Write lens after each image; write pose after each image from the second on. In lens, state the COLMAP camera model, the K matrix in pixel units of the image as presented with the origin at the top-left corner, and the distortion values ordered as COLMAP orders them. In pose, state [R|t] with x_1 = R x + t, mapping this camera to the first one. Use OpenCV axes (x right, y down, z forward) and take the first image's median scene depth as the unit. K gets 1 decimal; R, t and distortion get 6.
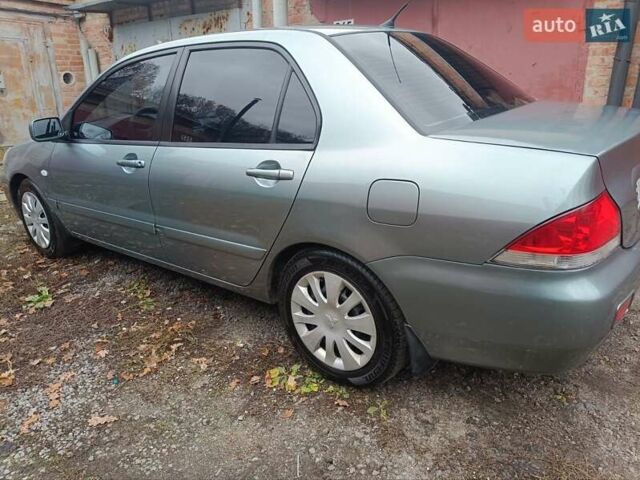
lens RADIAL K [[475.3, 0, 320.0], [0, 475.3, 240.0], [0, 0, 1]] dist [0.104916, -0.166889]
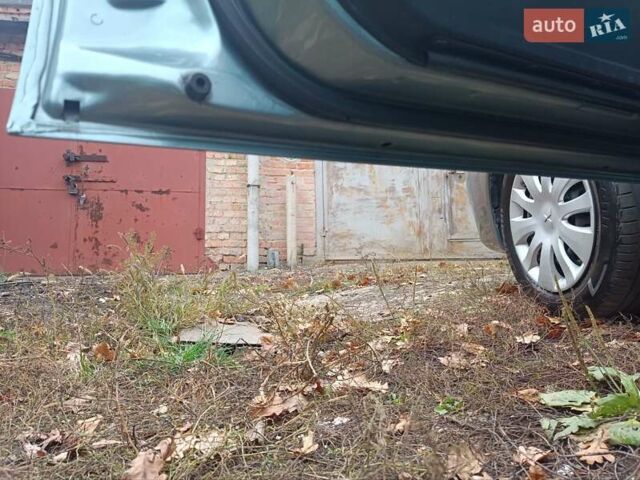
lens RADIAL K [[475.3, 0, 320.0], [0, 475.3, 240.0], [0, 0, 1]] dist [0.104916, -0.166889]
pose [[0.683728, -0.034365, -0.728927, -0.512297], [-0.204754, 0.949730, -0.236832, 0.130573], [0.700423, 0.311179, 0.642320, 0.744107]]
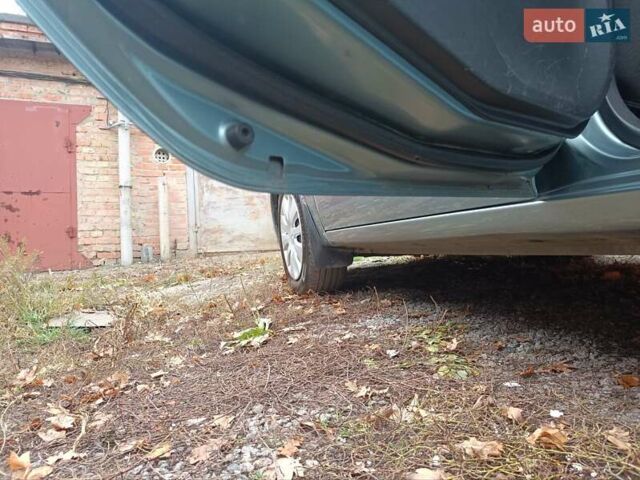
lens RADIAL K [[475.3, 0, 320.0], [0, 475.3, 240.0], [0, 0, 1]] dist [0.104916, -0.166889]
pose [[0.822675, -0.030143, -0.567712, -0.222947], [-0.132641, 0.960857, -0.243228, 0.141170], [0.552822, 0.275400, 0.786475, 0.613939]]
